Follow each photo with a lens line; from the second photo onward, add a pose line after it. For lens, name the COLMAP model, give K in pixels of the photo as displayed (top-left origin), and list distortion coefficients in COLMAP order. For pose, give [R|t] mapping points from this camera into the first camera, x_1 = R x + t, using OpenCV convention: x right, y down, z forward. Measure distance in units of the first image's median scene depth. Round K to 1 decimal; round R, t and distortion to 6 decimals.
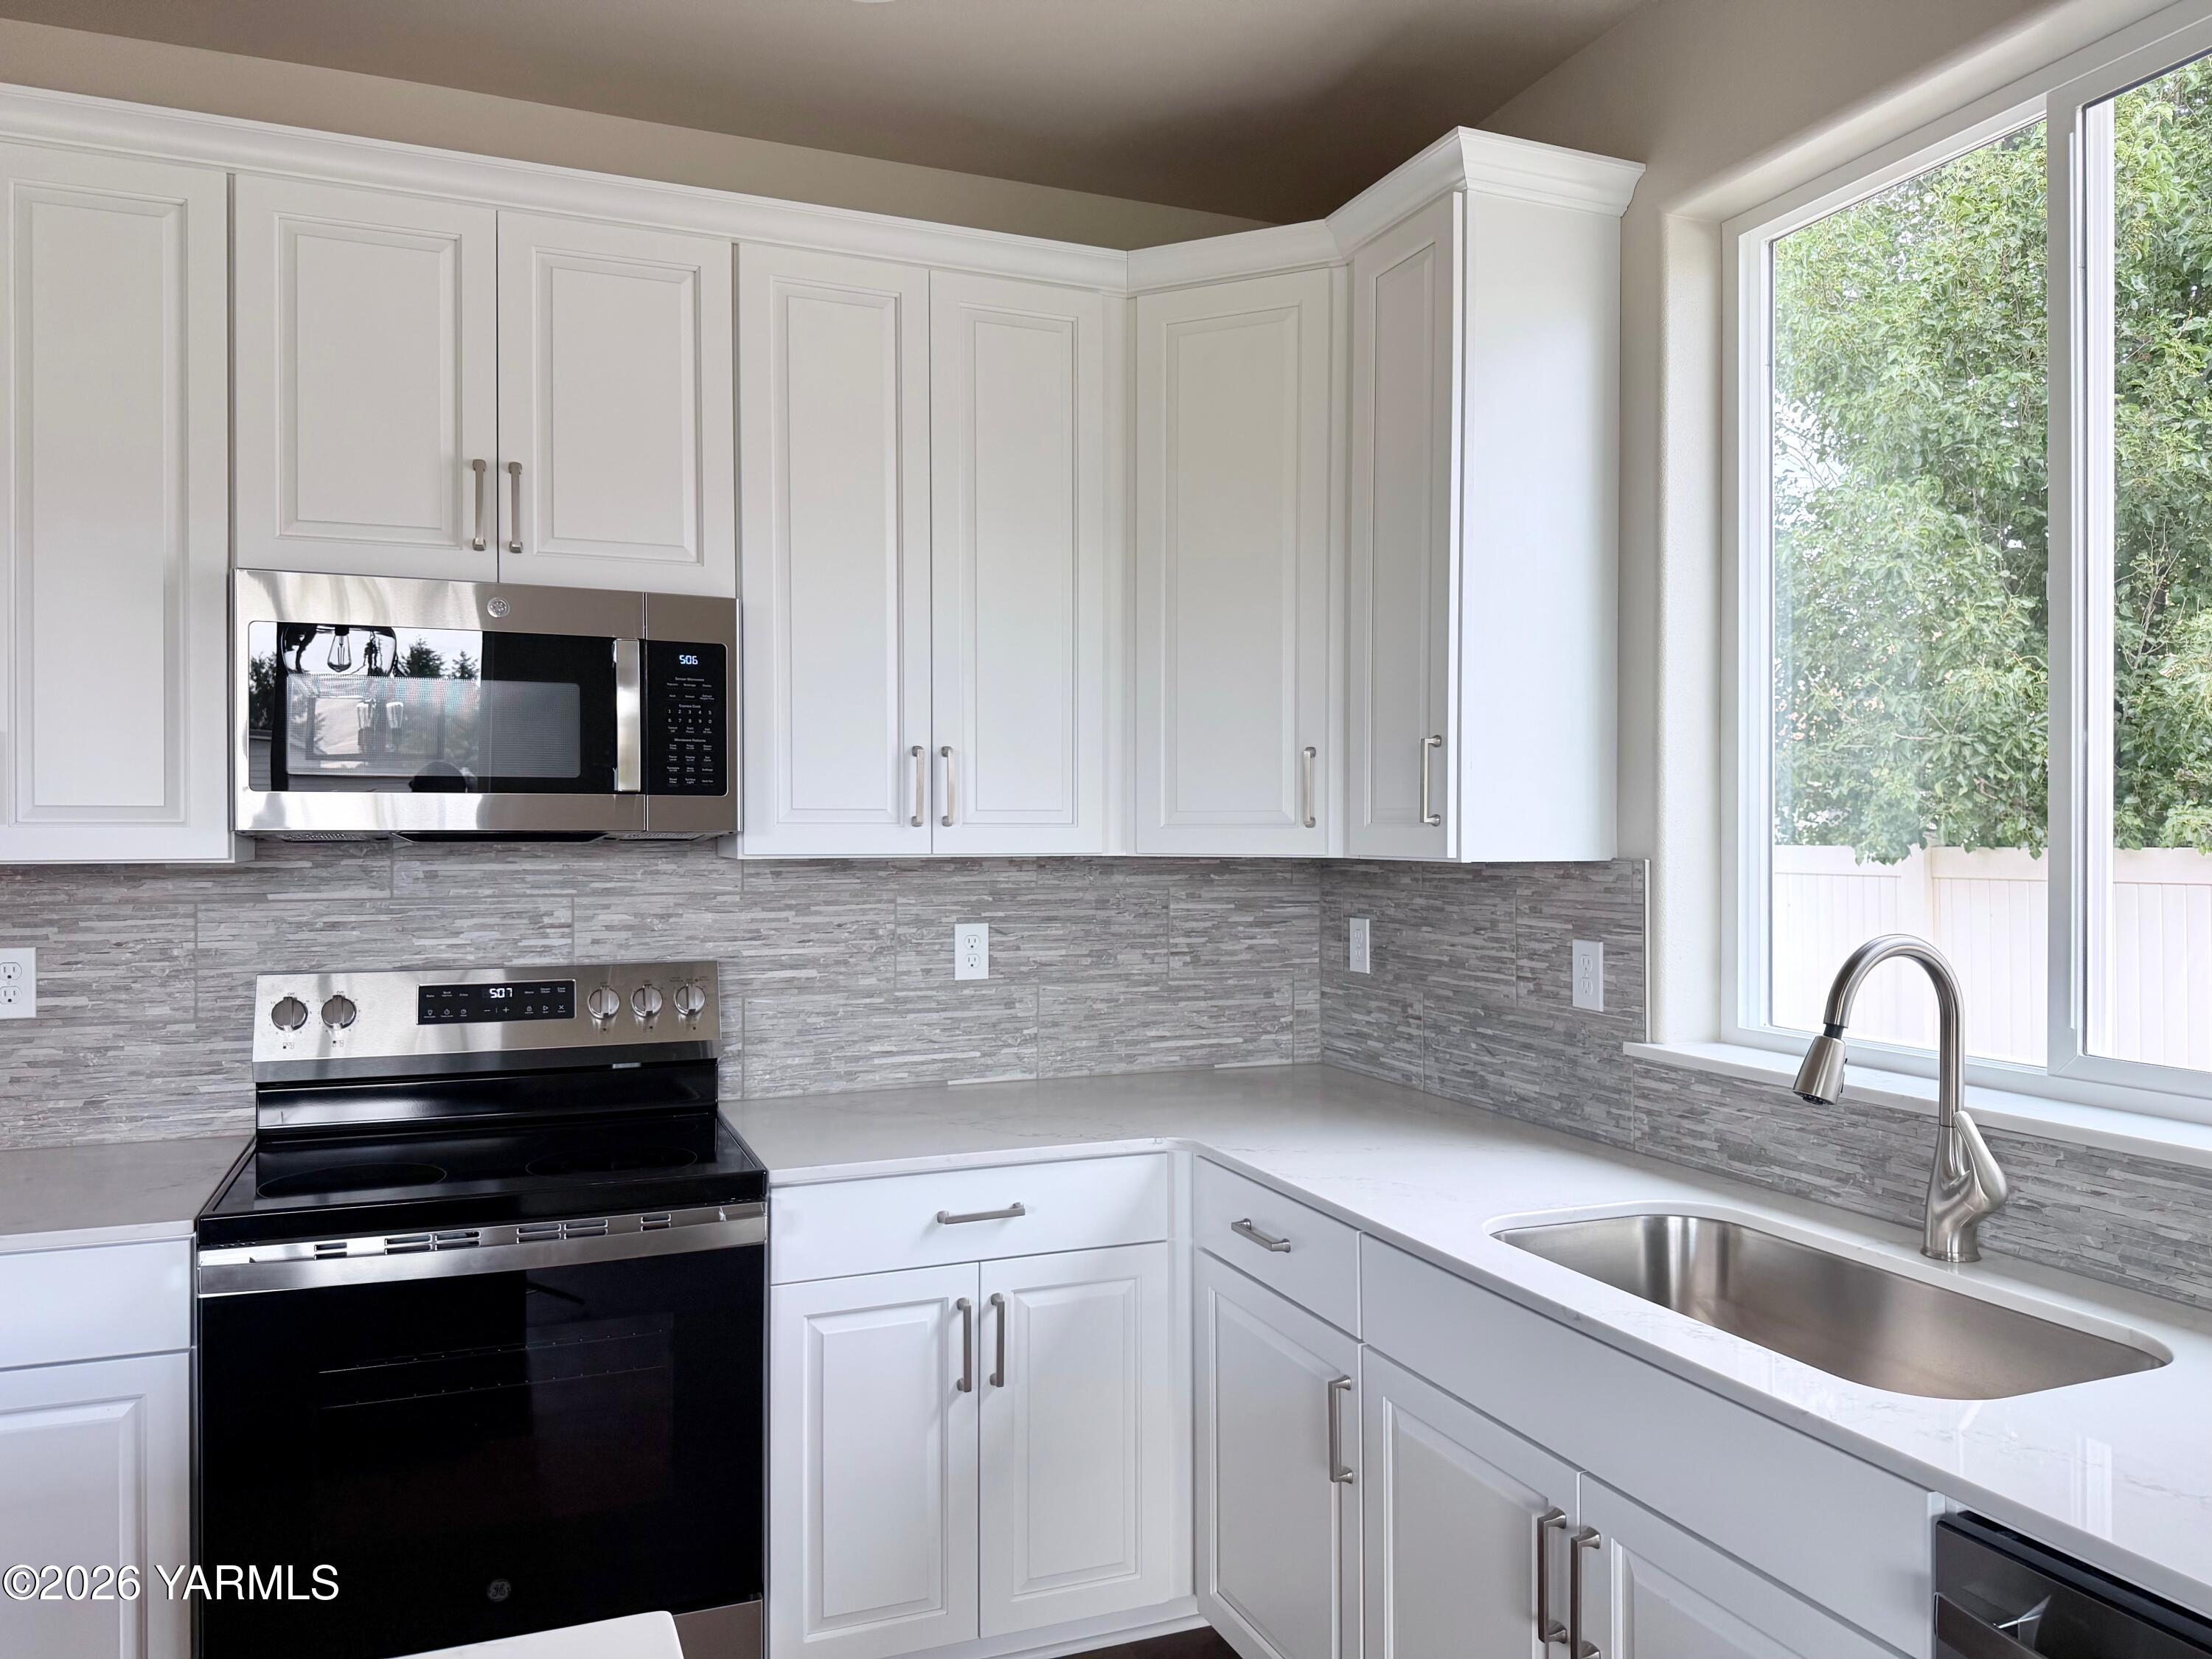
lens RADIAL K [[1586.4, 0, 1114.6], [0, 1586.4, 820.9], [0, 0, 1]] dist [0.075525, -0.068224]
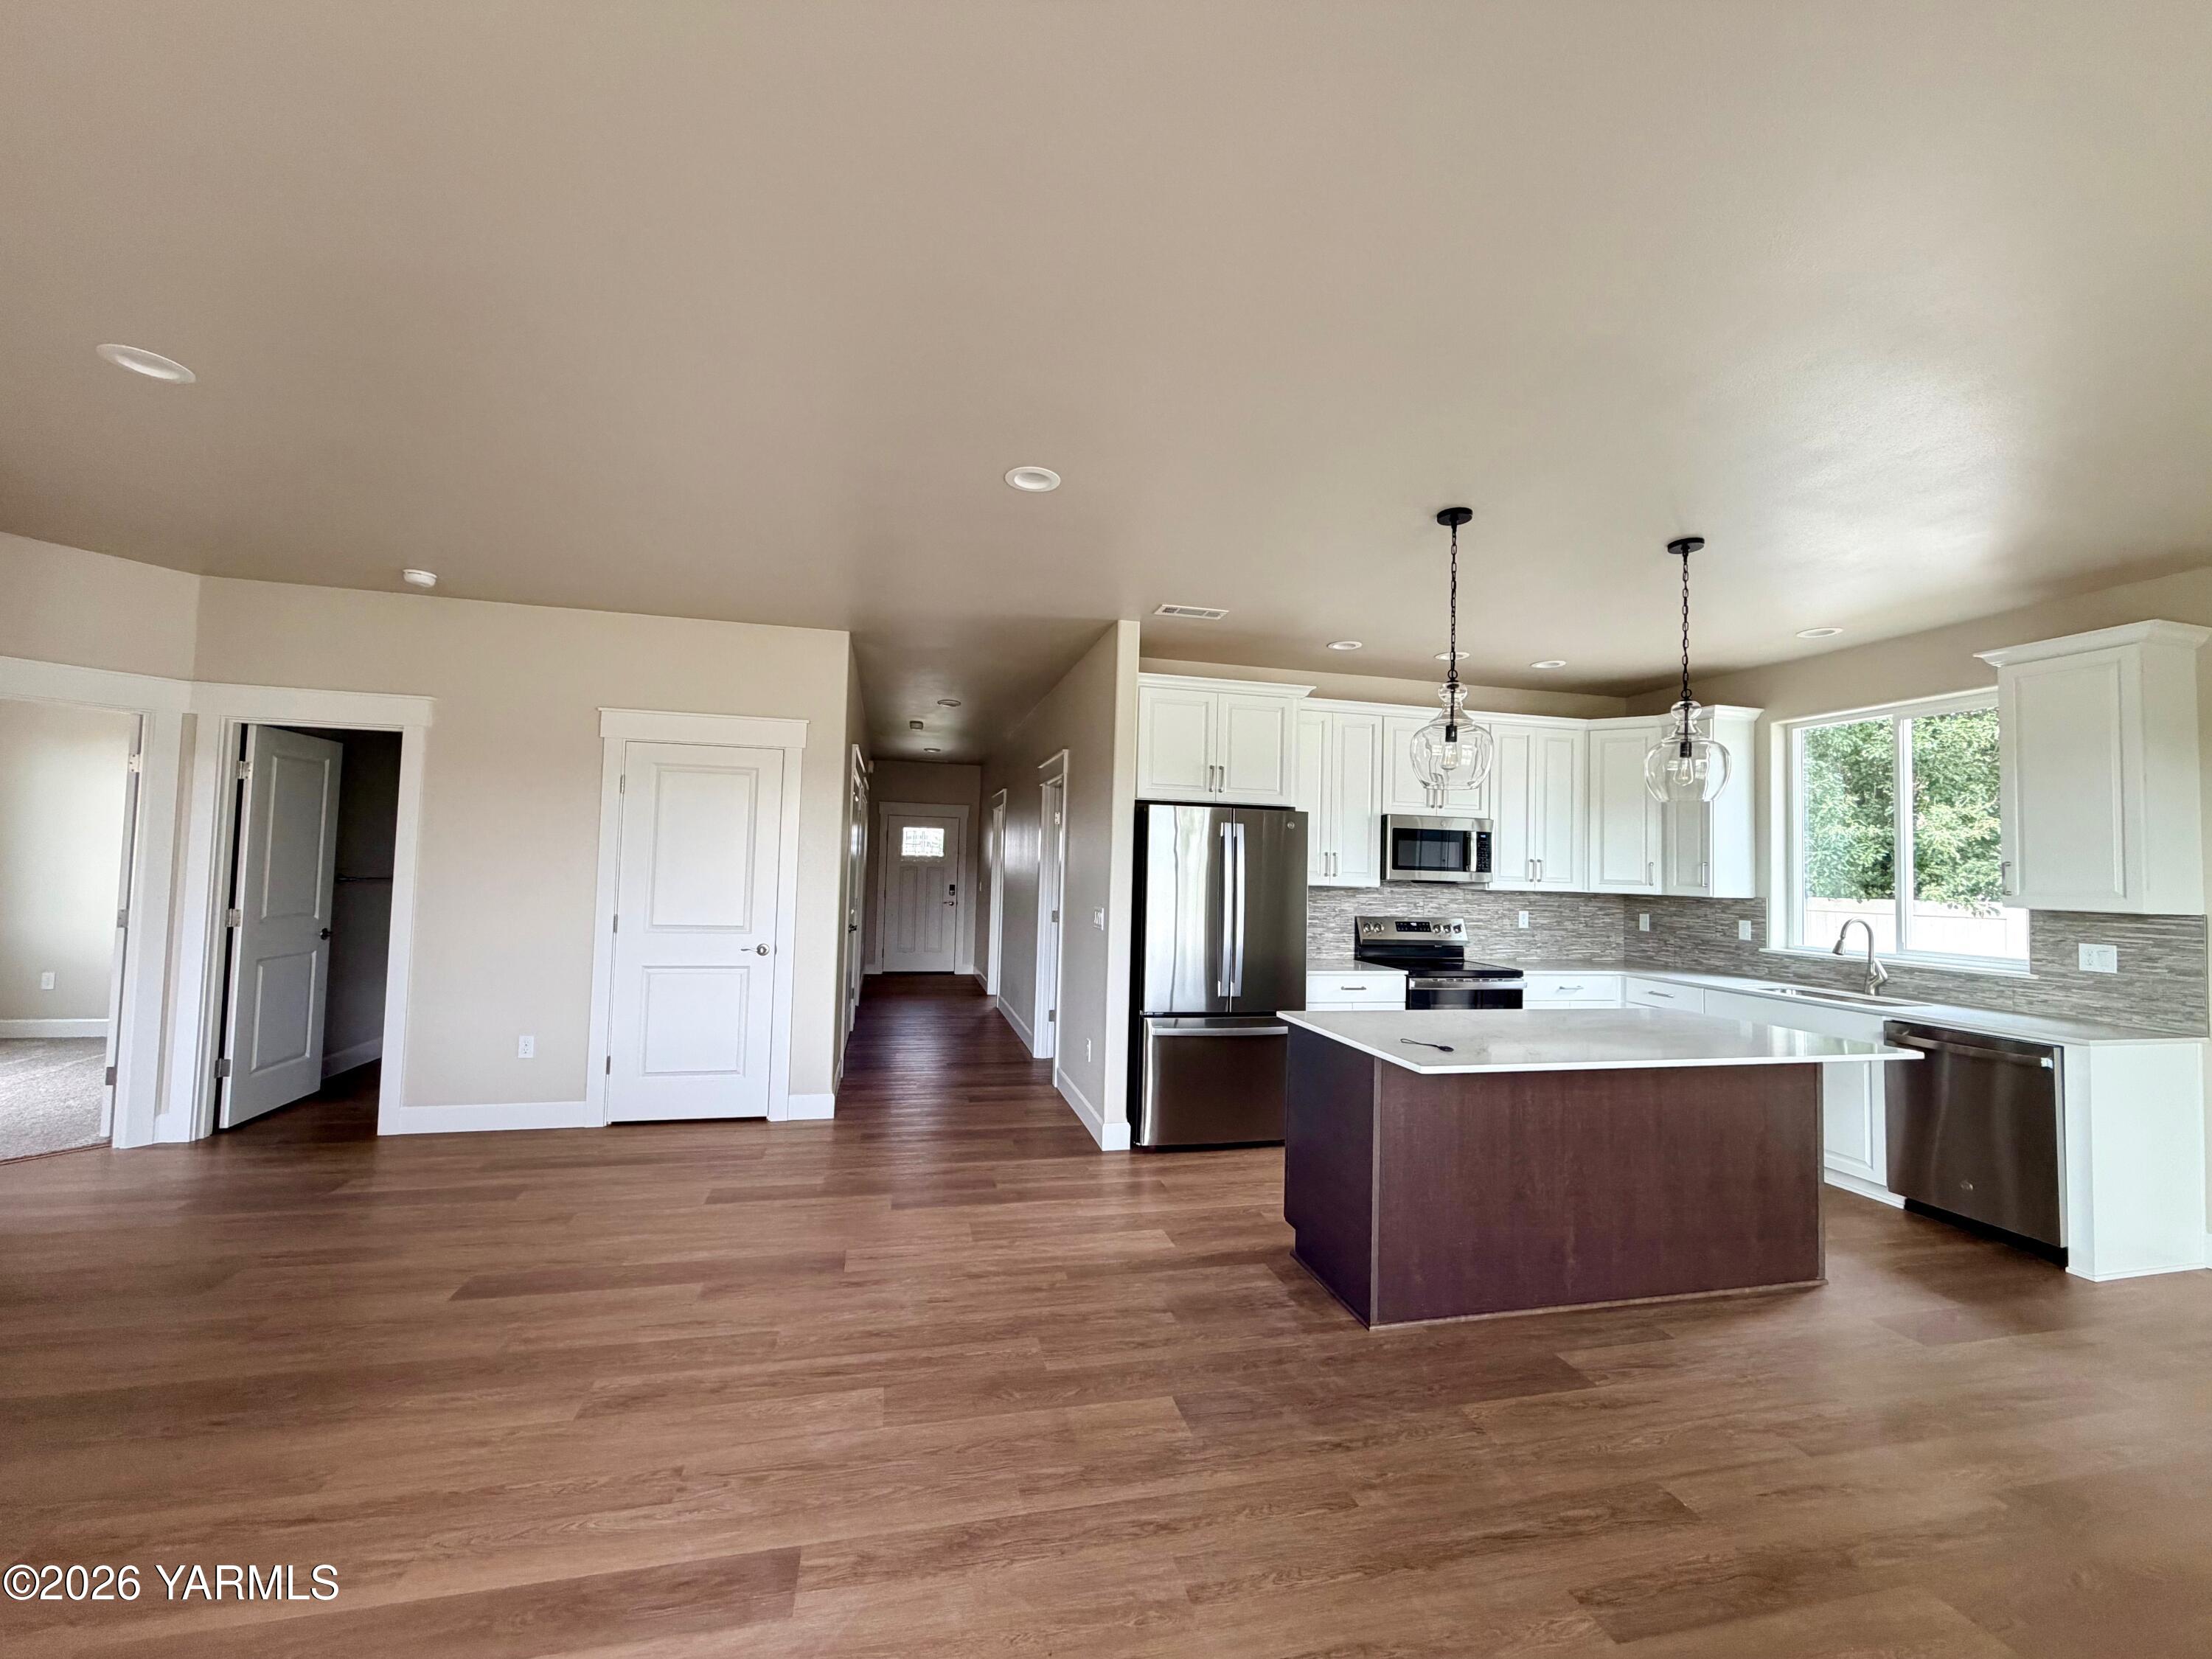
lens RADIAL K [[878.0, 0, 1106.0], [0, 878.0, 829.5], [0, 0, 1]] dist [-0.001924, 0.000332]
pose [[0.985965, 0.019129, -0.165853, -0.771830], [-0.026234, 0.998825, -0.040754, -0.009682], [0.164878, 0.044533, 0.985308, -1.143303]]
